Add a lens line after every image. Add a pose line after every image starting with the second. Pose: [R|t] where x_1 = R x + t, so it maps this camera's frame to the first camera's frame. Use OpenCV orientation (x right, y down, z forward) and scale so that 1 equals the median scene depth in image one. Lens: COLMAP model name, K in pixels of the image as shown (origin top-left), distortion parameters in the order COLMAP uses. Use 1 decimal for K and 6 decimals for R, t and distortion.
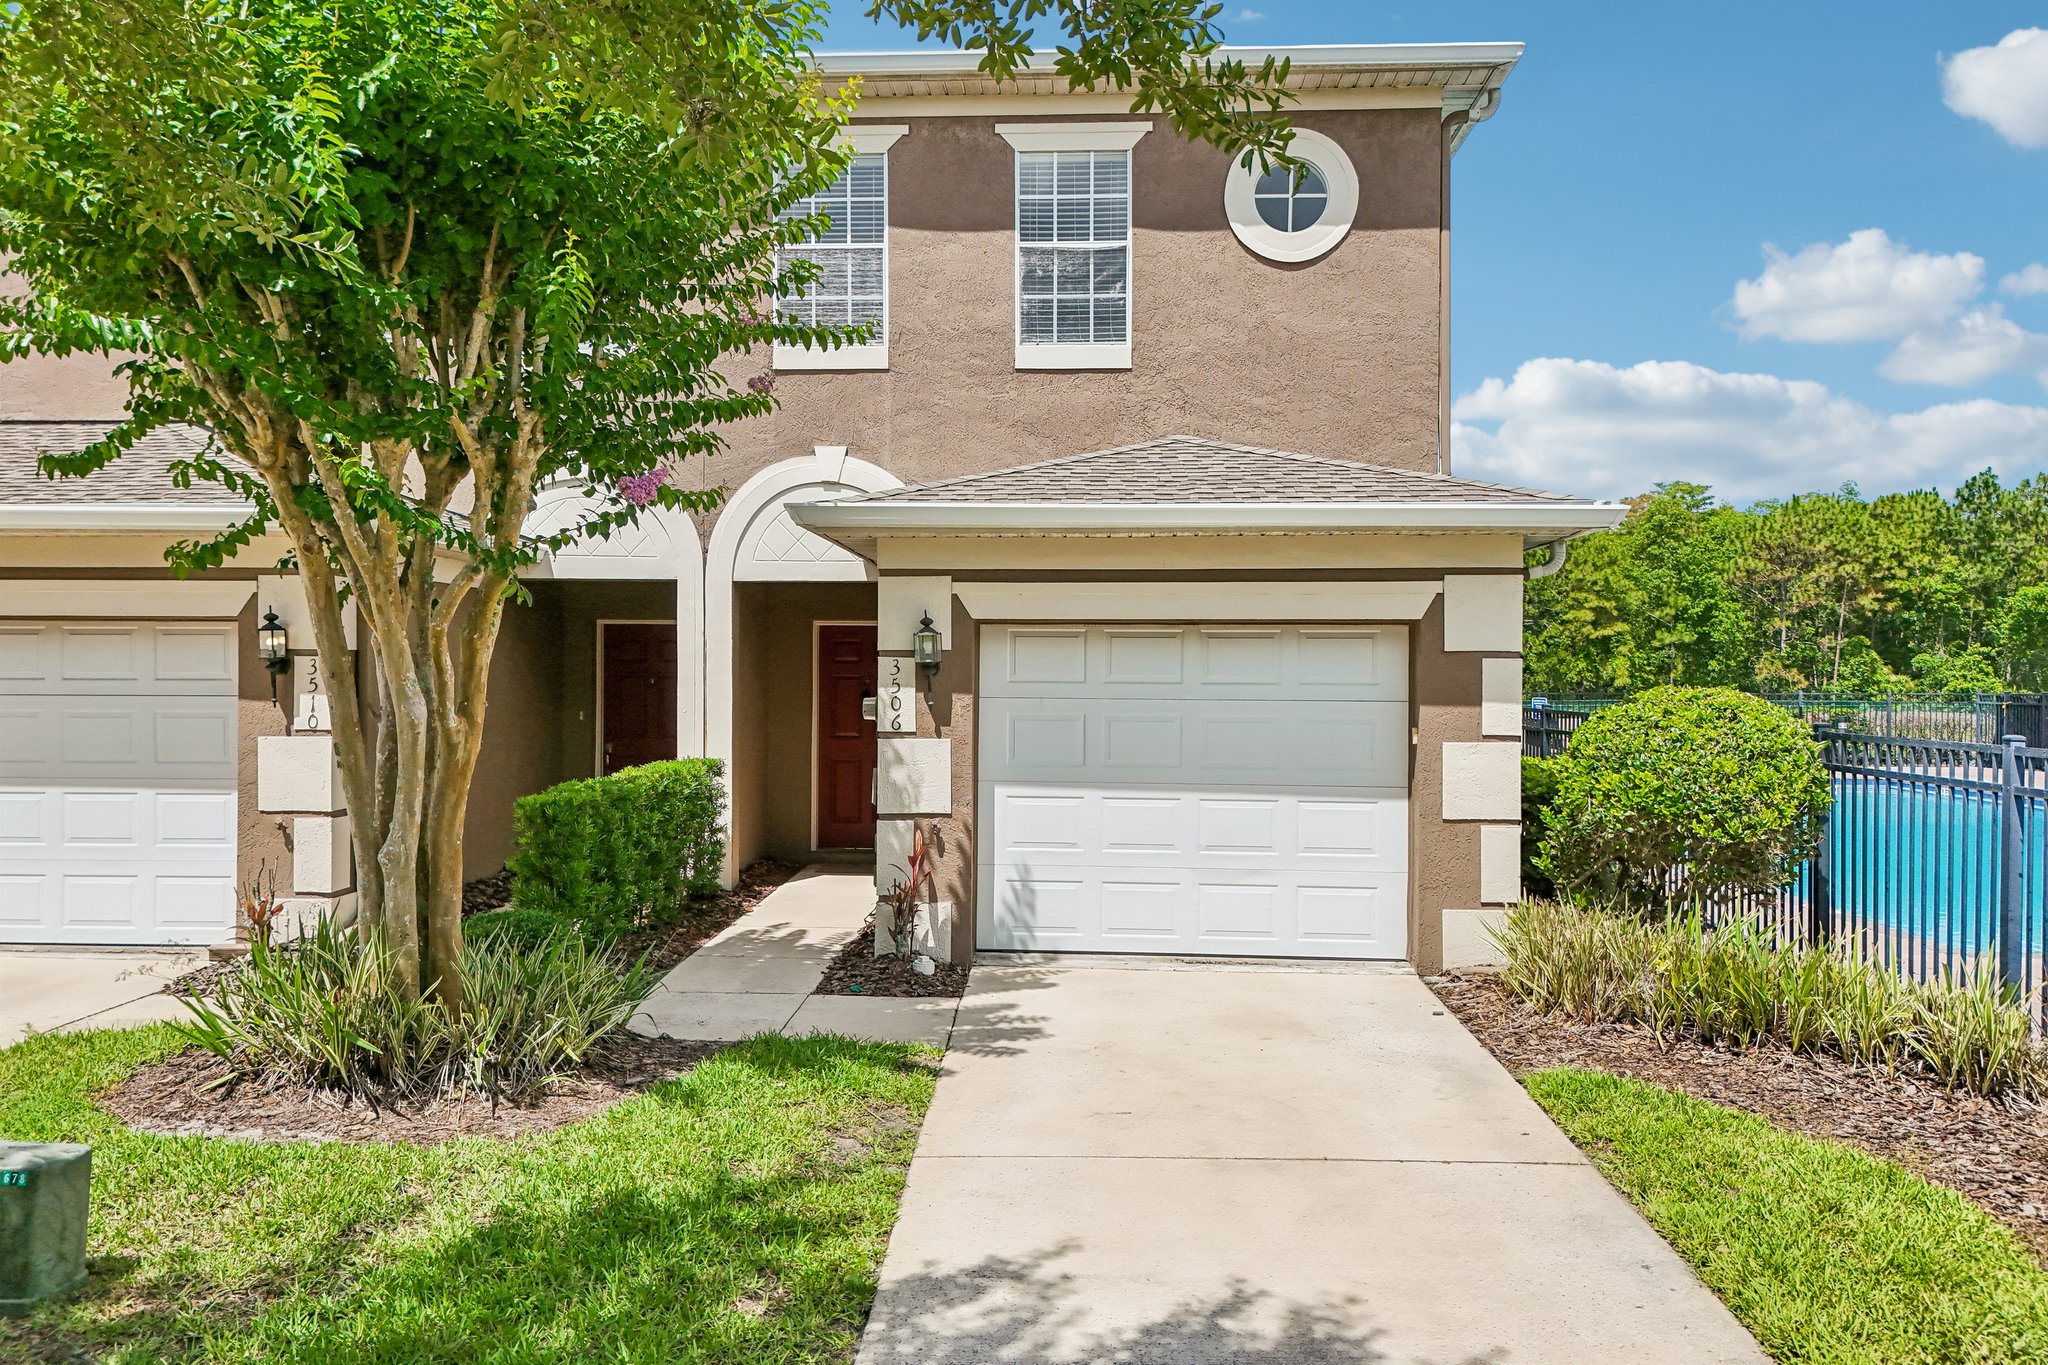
lens RADIAL K [[1513.1, 0, 1036.5], [0, 1513.1, 689.1], [0, 0, 1]] dist [0.059530, -0.046784]
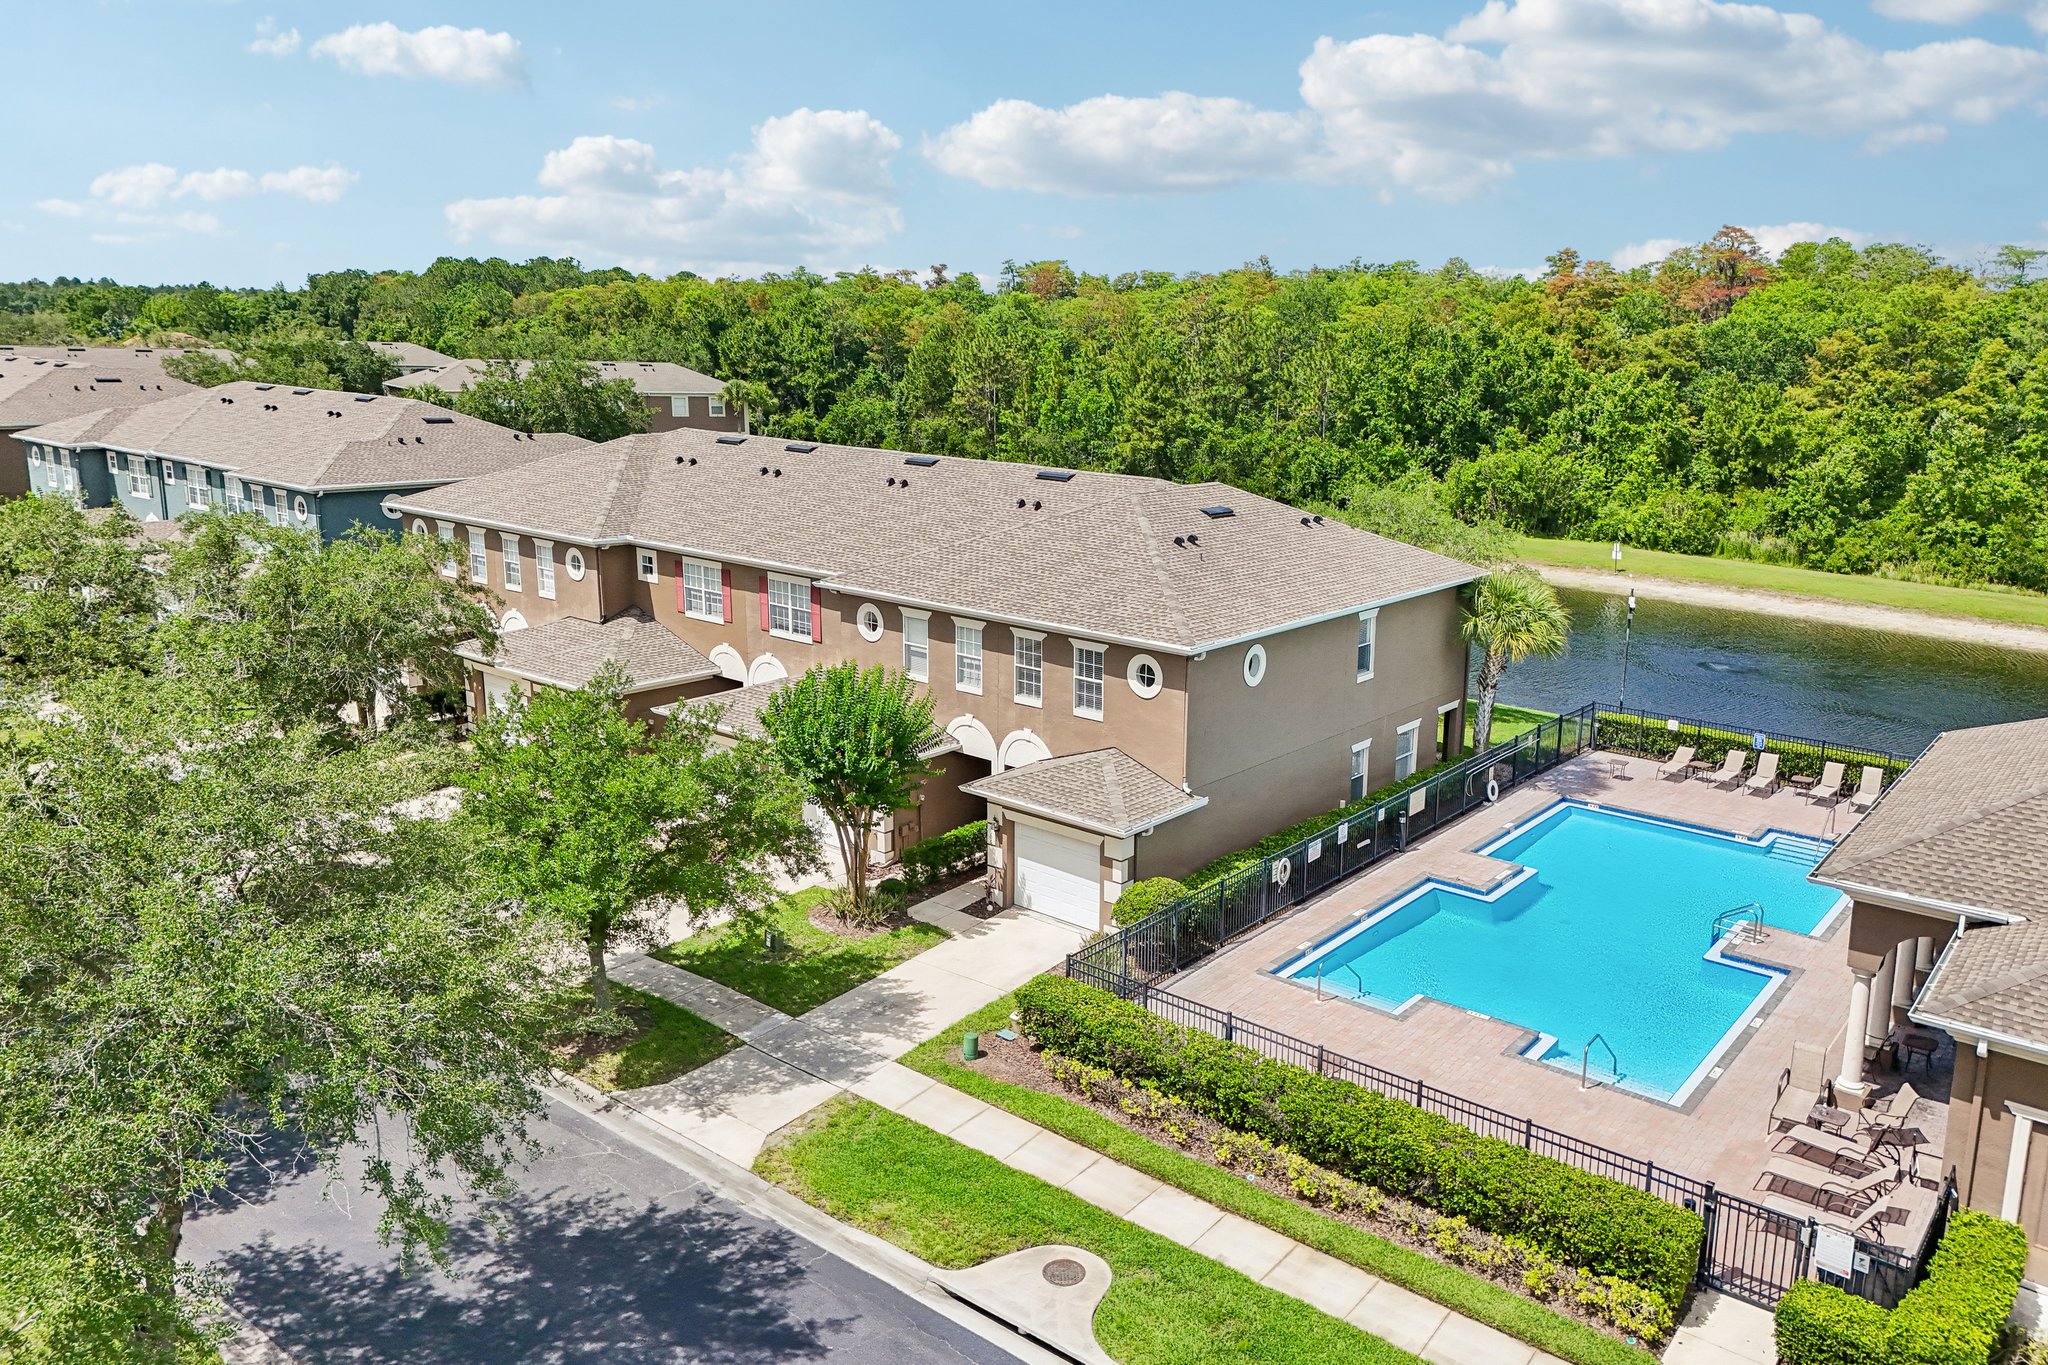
lens RADIAL K [[1490.7, 0, 980.5], [0, 1490.7, 539.9], [0, 0, 1]] dist [0.002200, 0.000445]
pose [[0.774247, 0.076302, -0.628267, 0.241110], [-0.001188, 0.992879, 0.119119, -0.129763], [0.632882, -0.091481, 0.768825, -0.200837]]
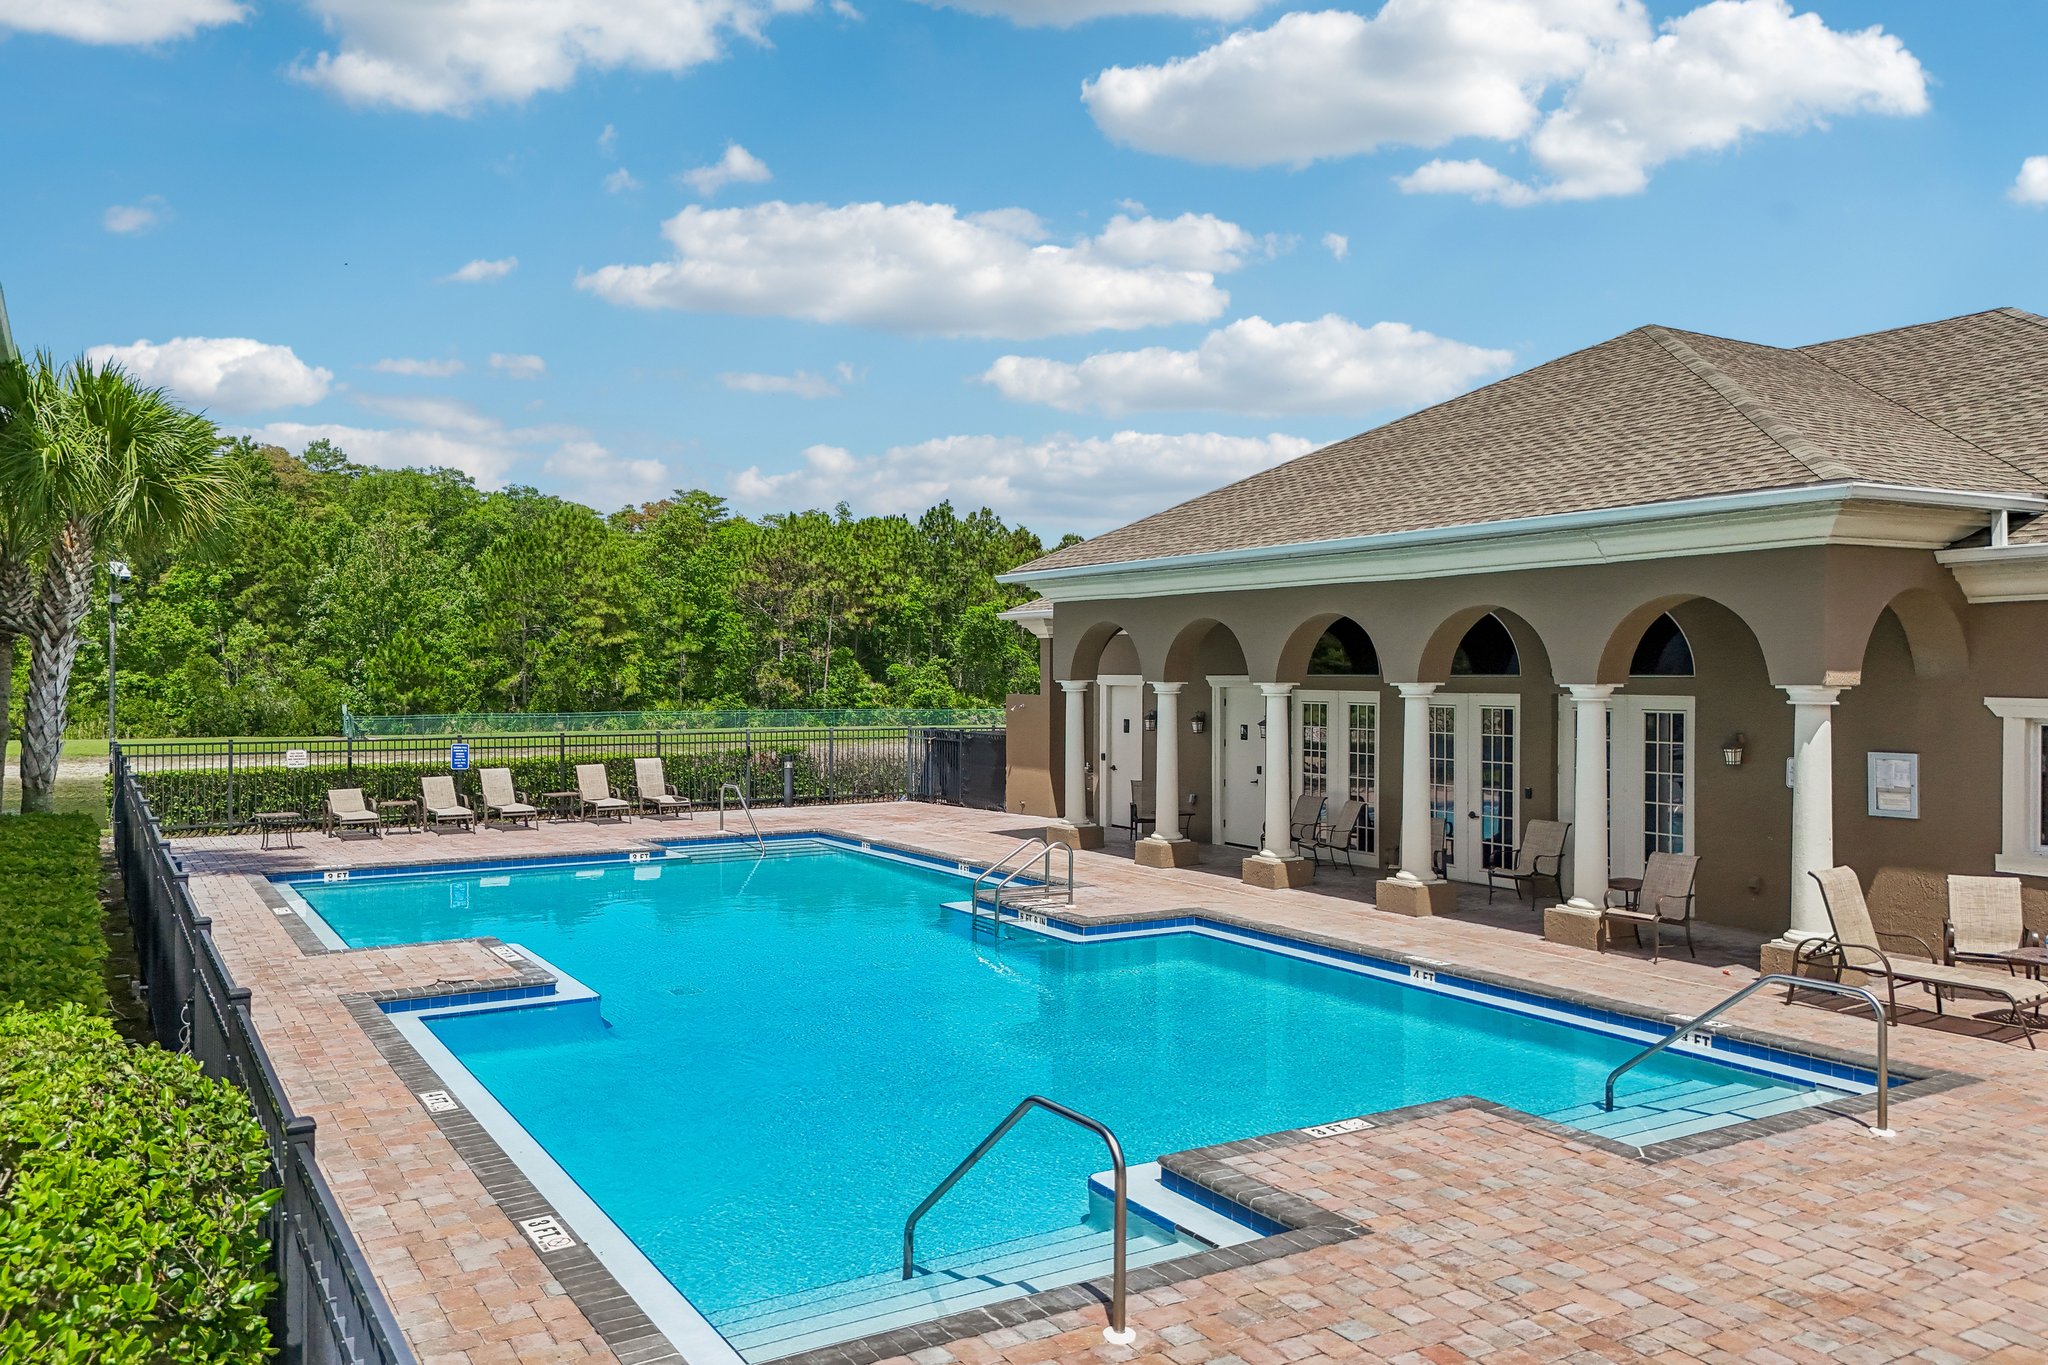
lens RADIAL K [[1502.5, 0, 1024.0], [0, 1502.5, 682.5], [0, 0, 1]] dist [0.086891, -0.091790]
pose [[0.827380, -0.002056, 0.561638, 0.047012], [0.001614, 0.999998, 0.001283, -0.011286], [-0.561640, -0.000155, 0.827382, 0.053233]]
